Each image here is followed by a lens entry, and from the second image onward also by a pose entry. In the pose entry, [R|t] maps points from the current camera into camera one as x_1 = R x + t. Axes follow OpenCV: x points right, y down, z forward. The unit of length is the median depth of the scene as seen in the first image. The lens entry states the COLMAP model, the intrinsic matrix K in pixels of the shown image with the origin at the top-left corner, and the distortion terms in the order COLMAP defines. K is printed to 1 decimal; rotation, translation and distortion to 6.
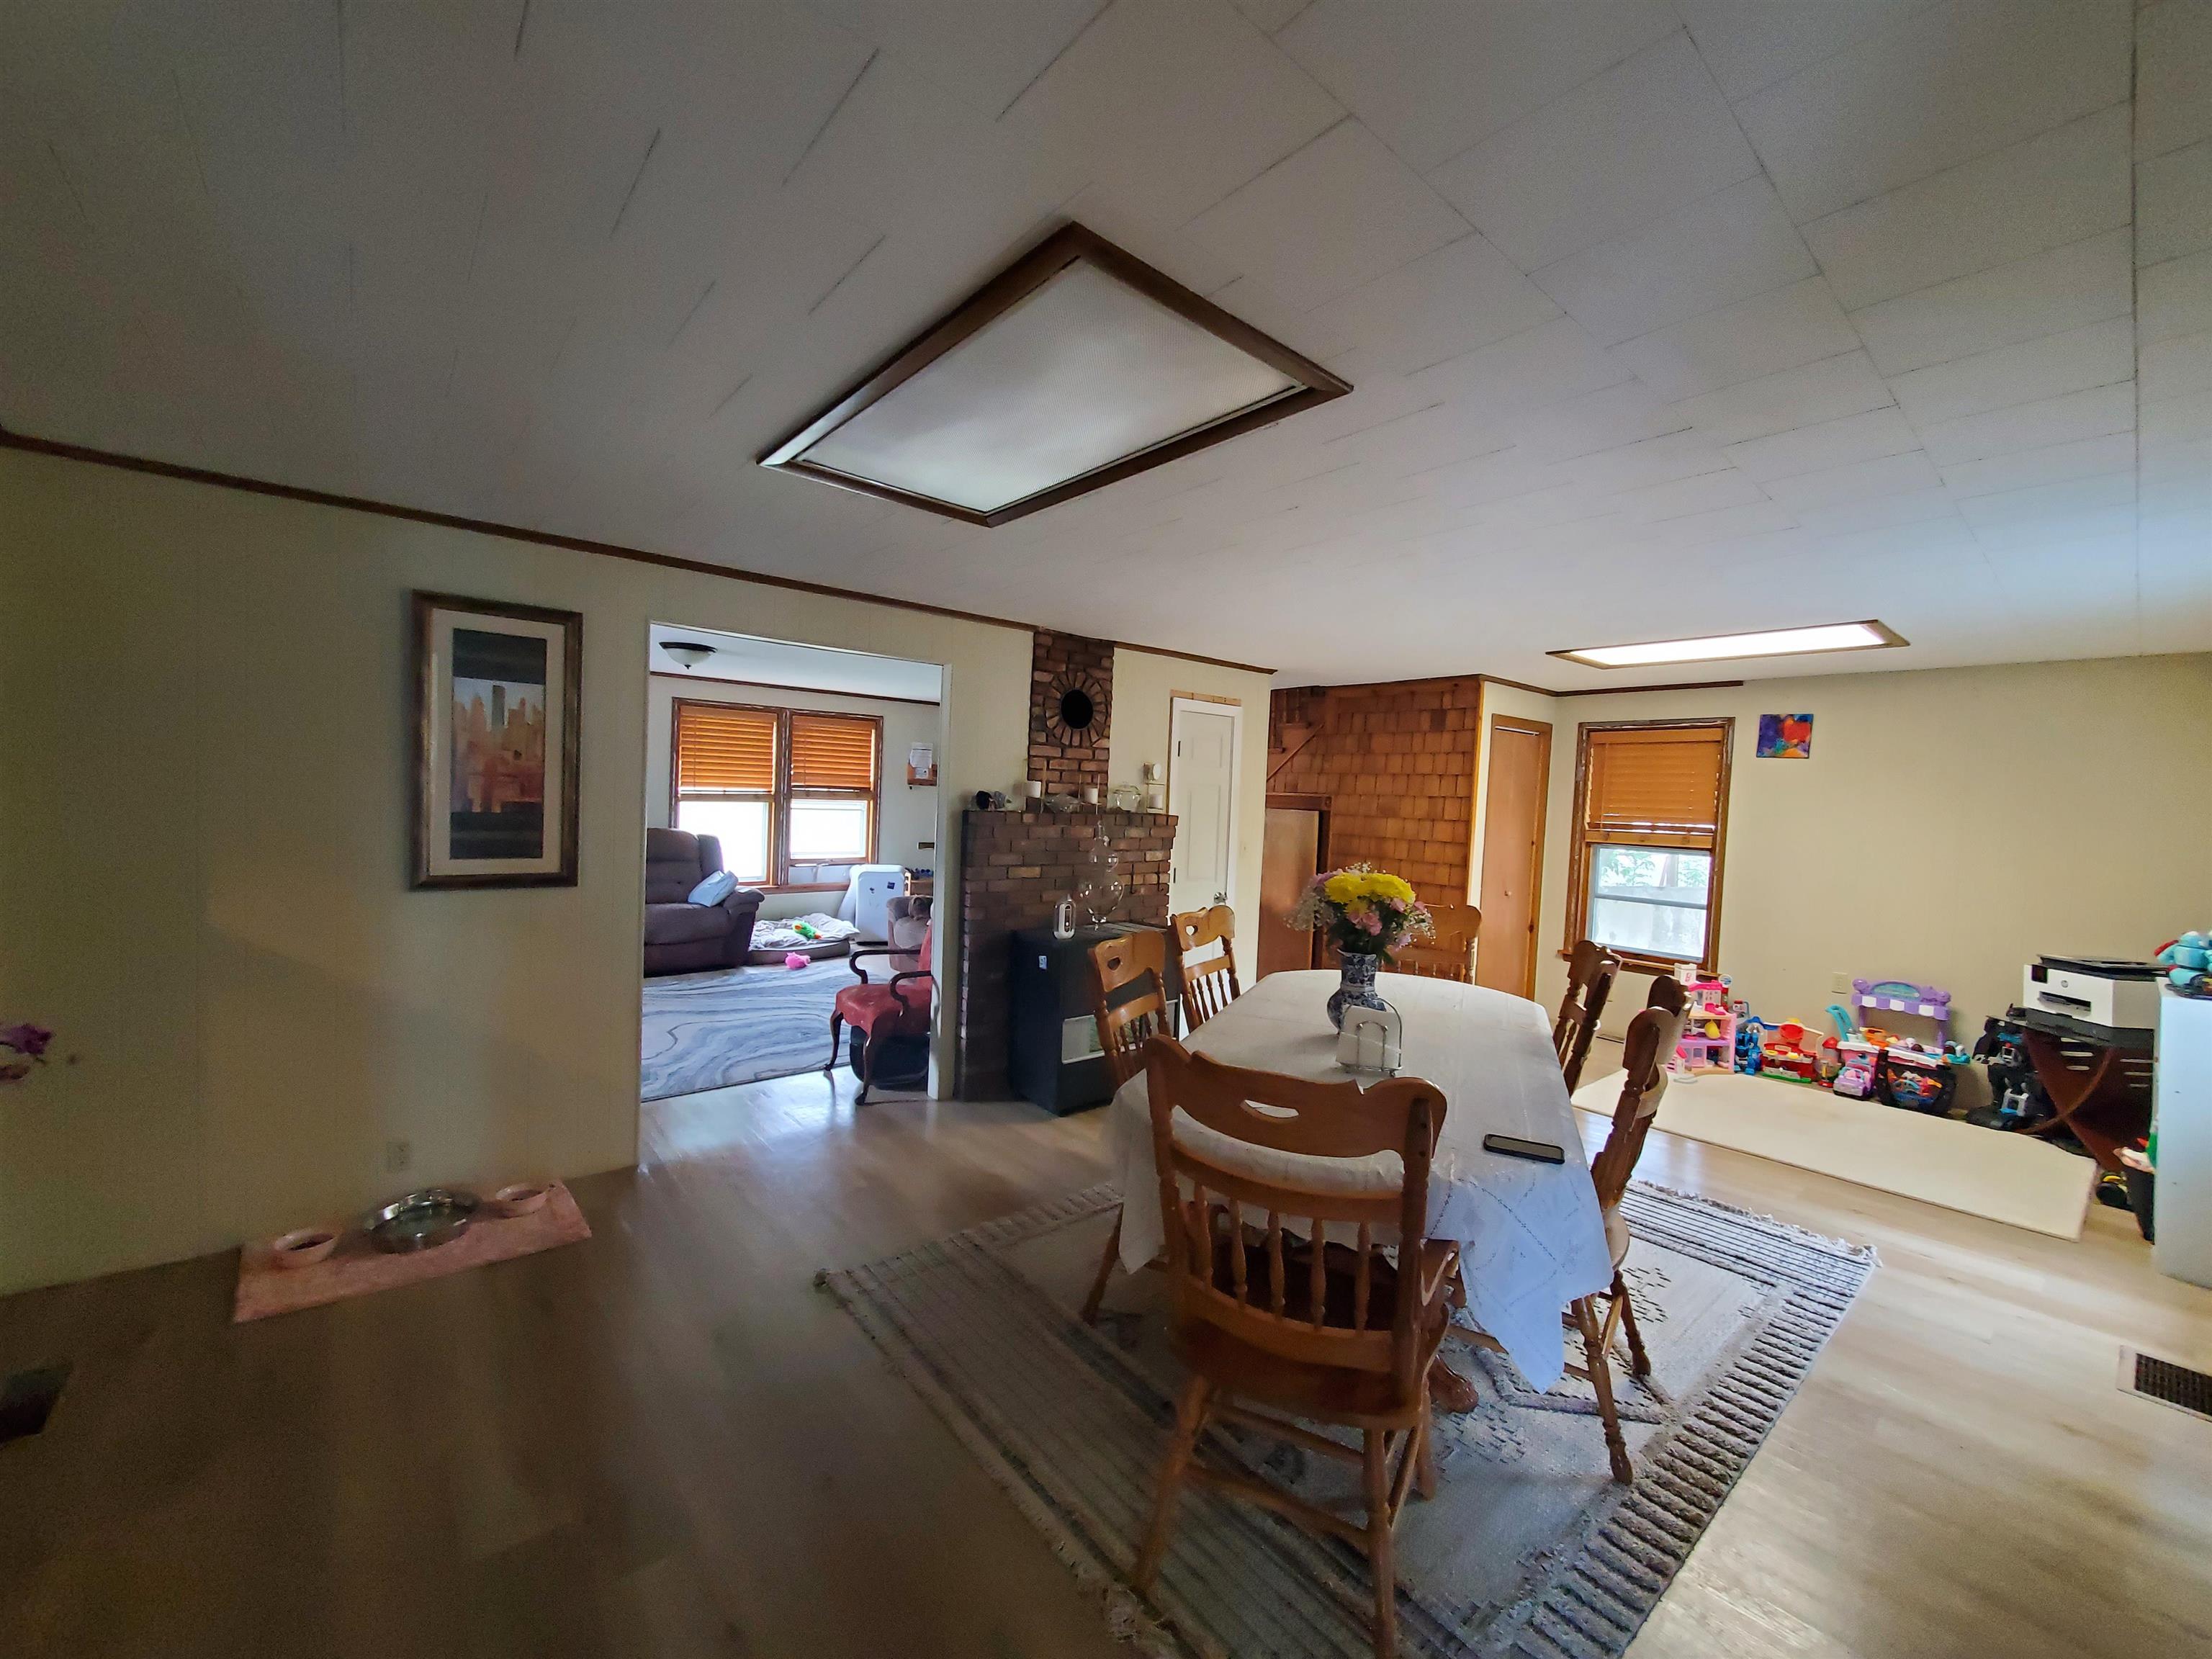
lens RADIAL K [[873.2, 0, 1130.7], [0, 873.2, 824.3], [0, 0, 1]] dist [0.000213, 0.000060]
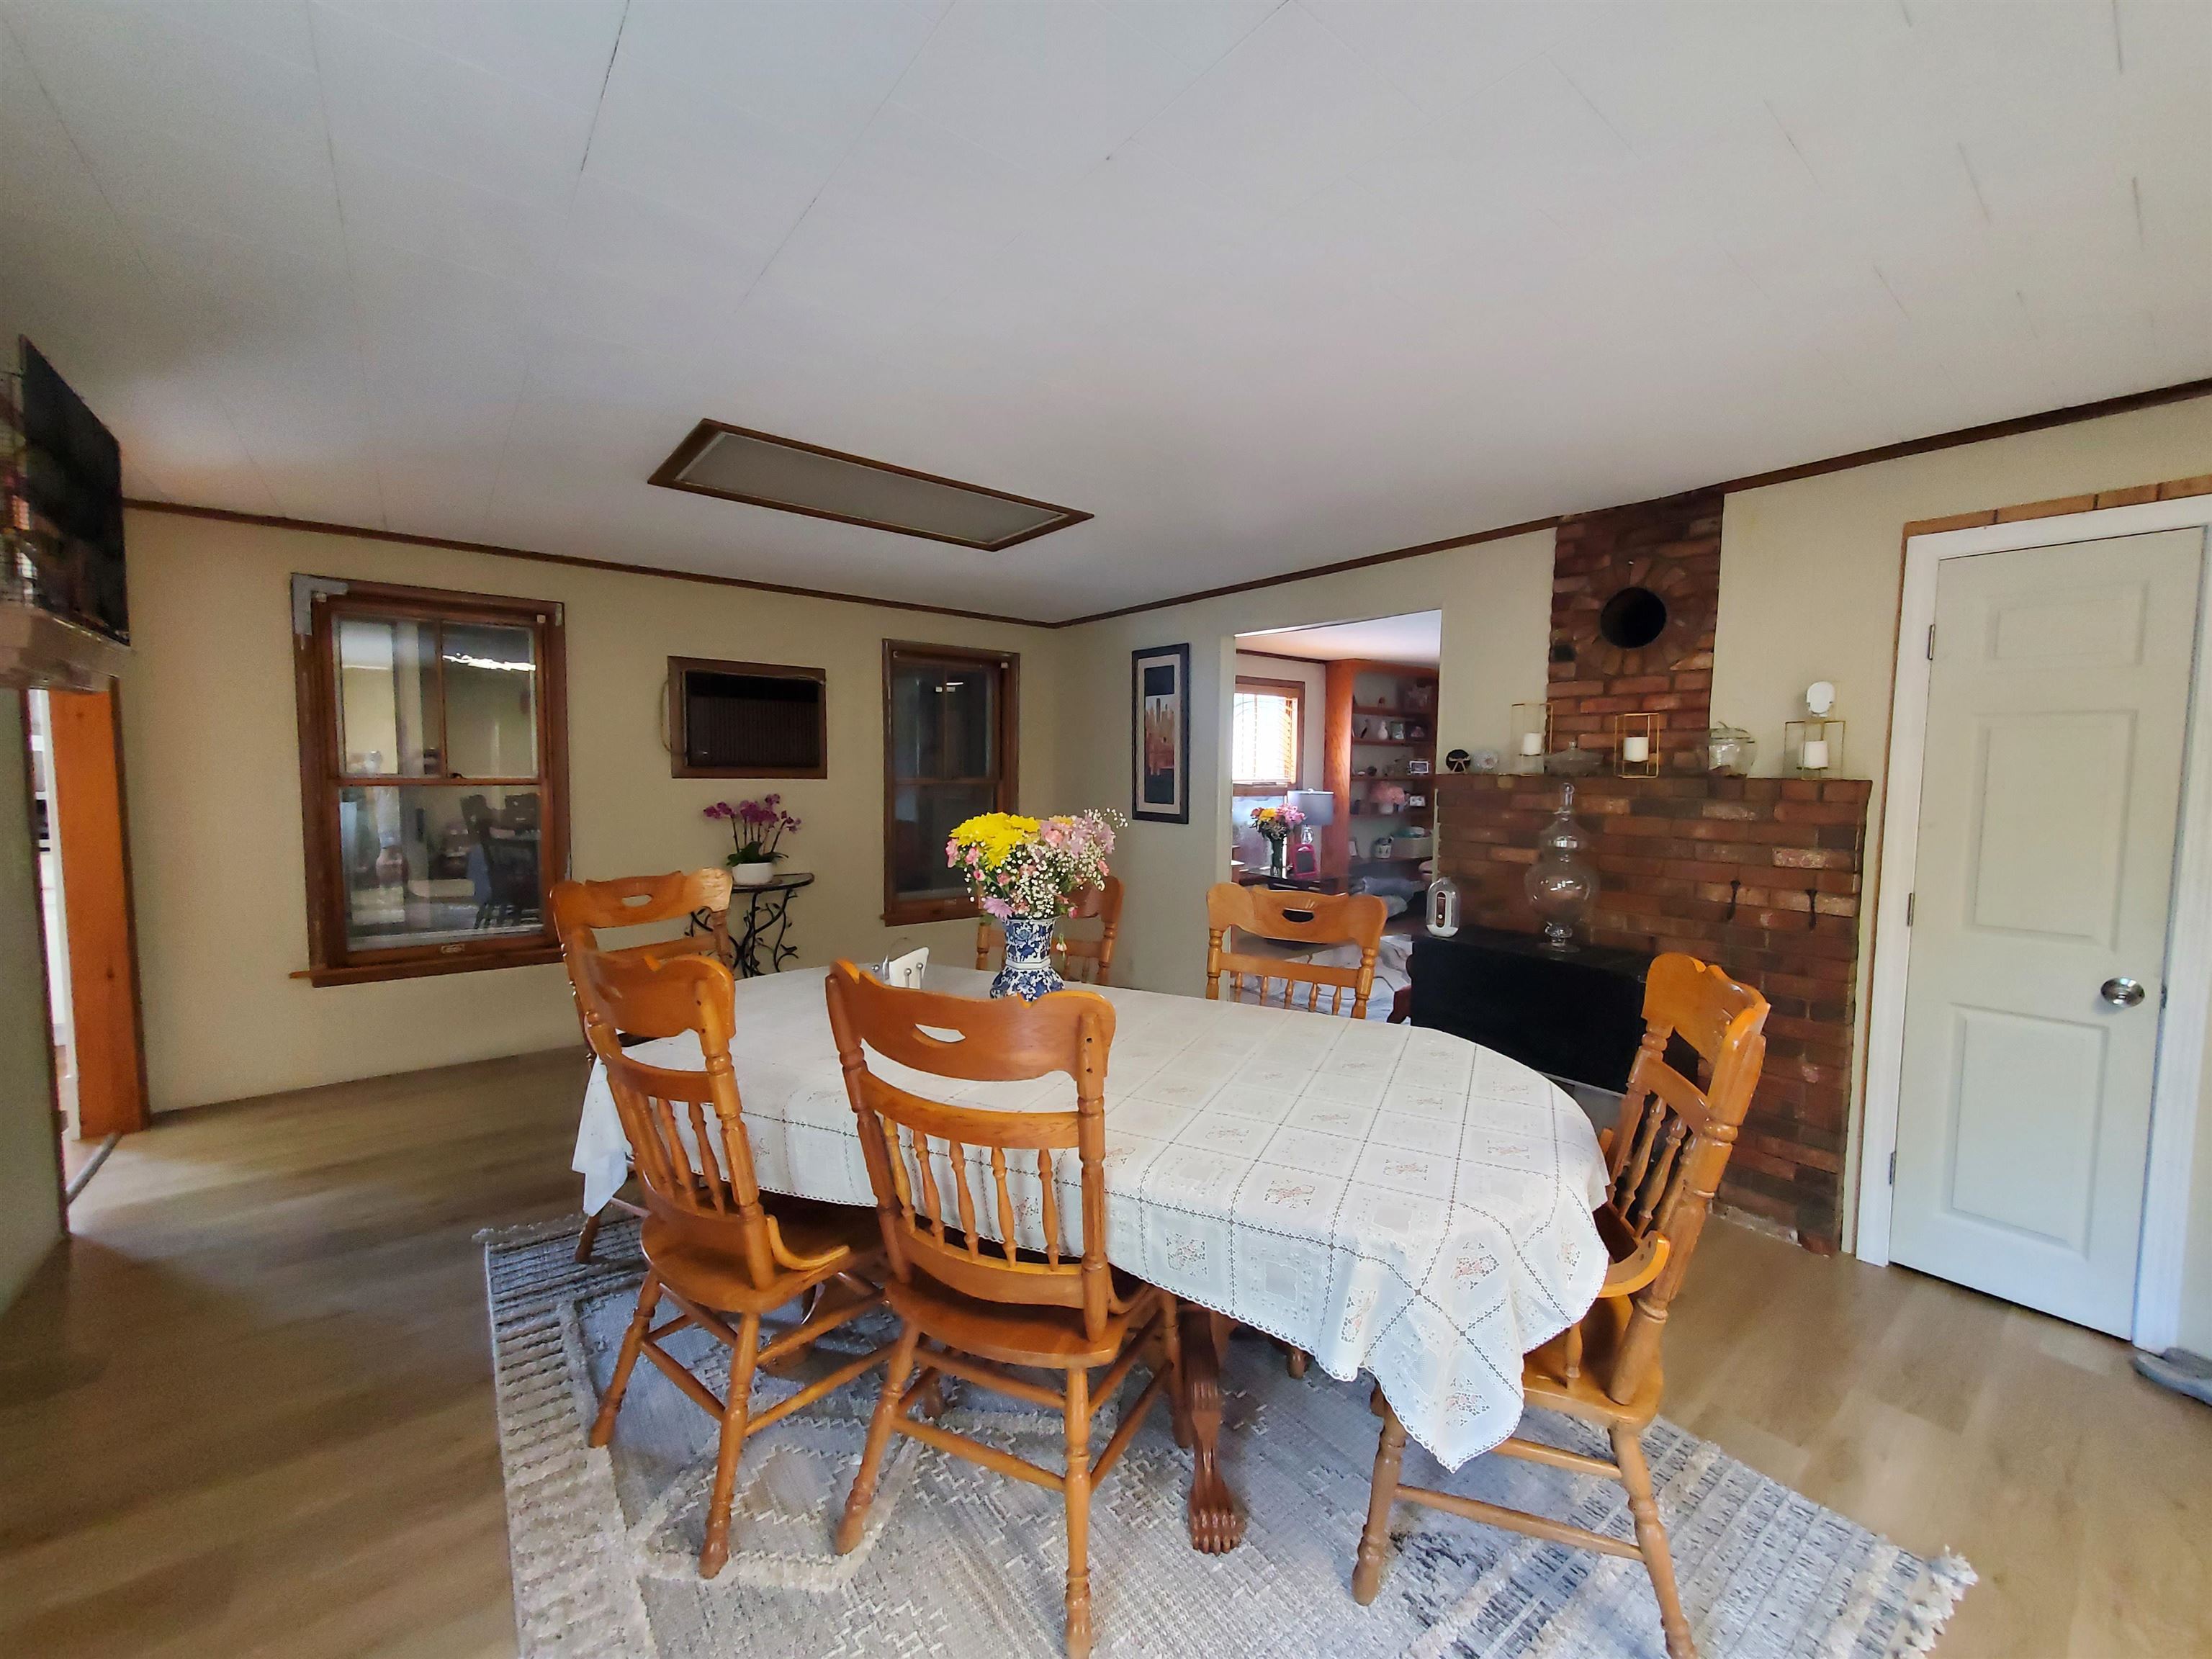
lens RADIAL K [[876.5, 0, 1114.2], [0, 876.5, 827.7], [0, 0, 1]] dist [0.000311, 0.000044]
pose [[-0.042753, 0.030829, -0.998610, 0.395510], [-0.050896, 0.998159, 0.032994, 0.014659], [0.997788, 0.052236, -0.041106, 0.419541]]
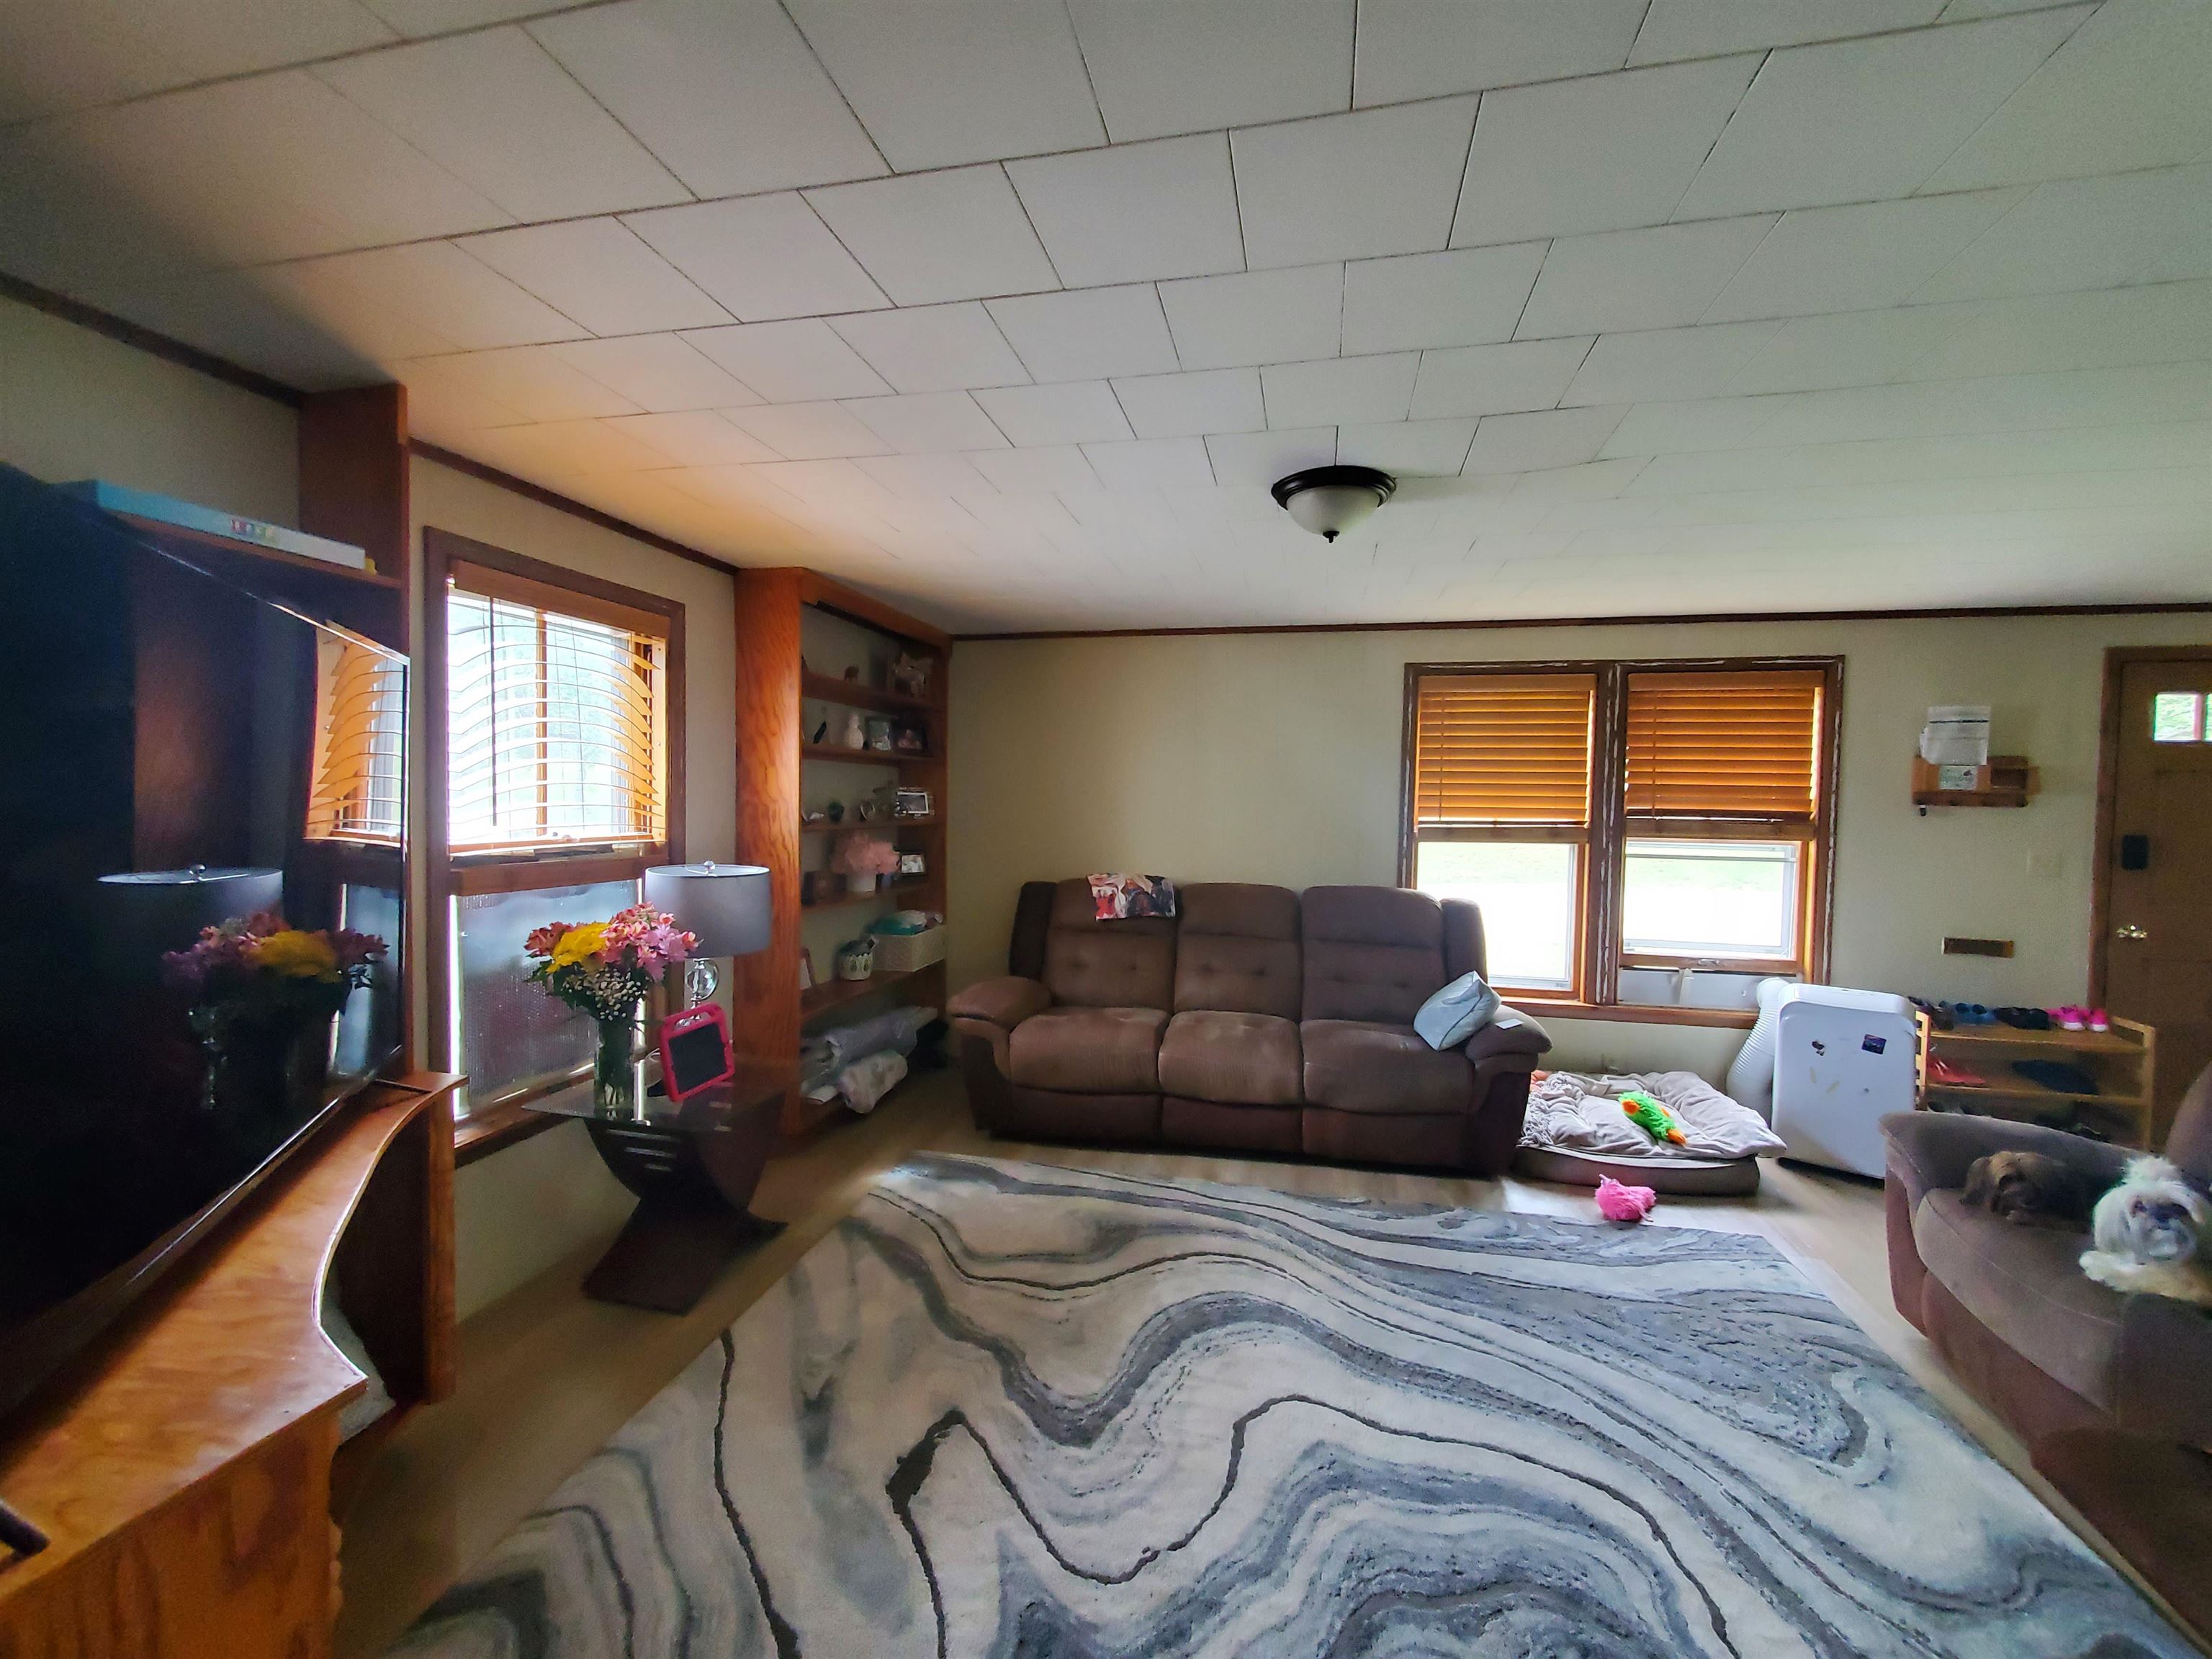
lens RADIAL K [[873.2, 0, 1130.7], [0, 873.2, 824.3], [0, 0, 1]] dist [0.000213, 0.000060]
pose [[0.602173, -0.006853, -0.798336, -0.171438], [-0.022651, 0.999414, -0.025665, -0.018778], [0.798044, 0.033538, 0.601665, 0.512001]]
